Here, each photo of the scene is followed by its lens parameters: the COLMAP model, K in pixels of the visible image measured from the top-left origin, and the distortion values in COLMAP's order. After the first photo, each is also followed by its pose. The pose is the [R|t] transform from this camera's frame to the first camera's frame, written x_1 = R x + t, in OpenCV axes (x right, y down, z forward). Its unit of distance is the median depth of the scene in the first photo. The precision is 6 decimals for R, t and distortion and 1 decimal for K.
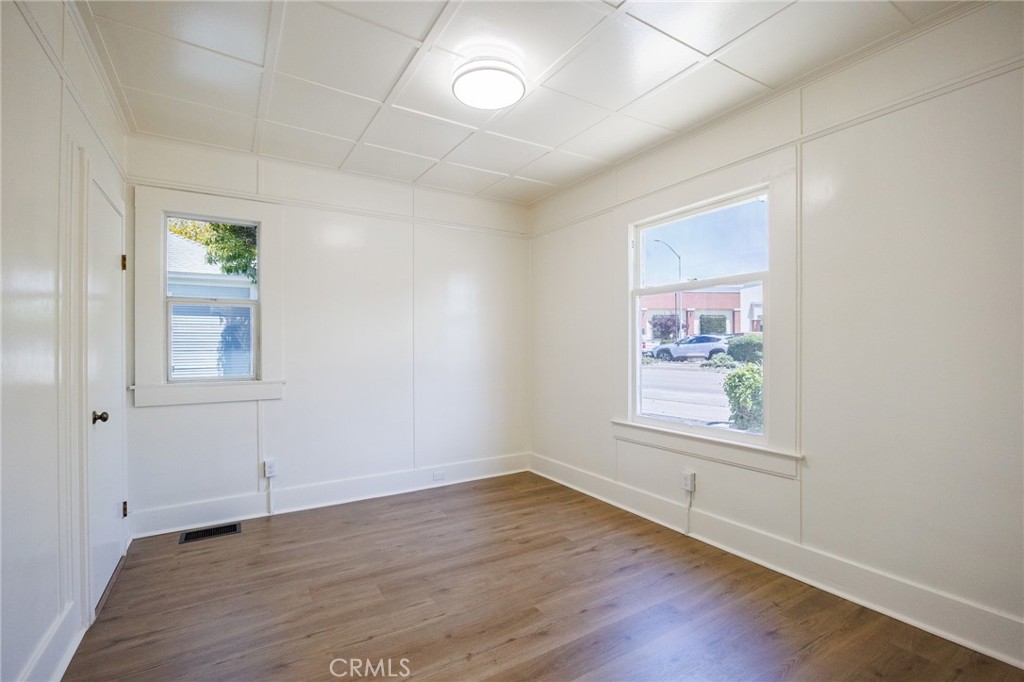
lens RADIAL K [[457.4, 0, 509.6], [0, 457.4, 341.5], [0, 0, 1]] dist [-0.019579, -0.000252]
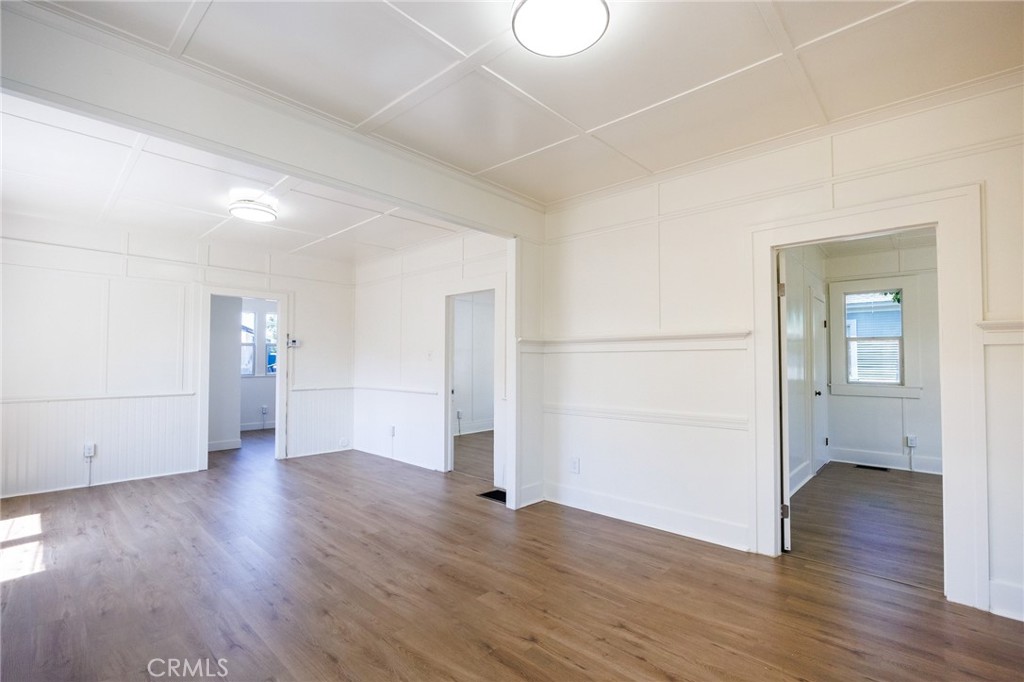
lens RADIAL K [[457.4, 0, 510.3], [0, 457.4, 343.7], [0, 0, 1]] dist [-0.019579, -0.000252]
pose [[0.275865, -0.024286, -0.960890, 0.616446], [-0.000971, 0.999673, -0.025545, -0.021147], [0.961196, 0.007980, 0.275751, -0.798963]]
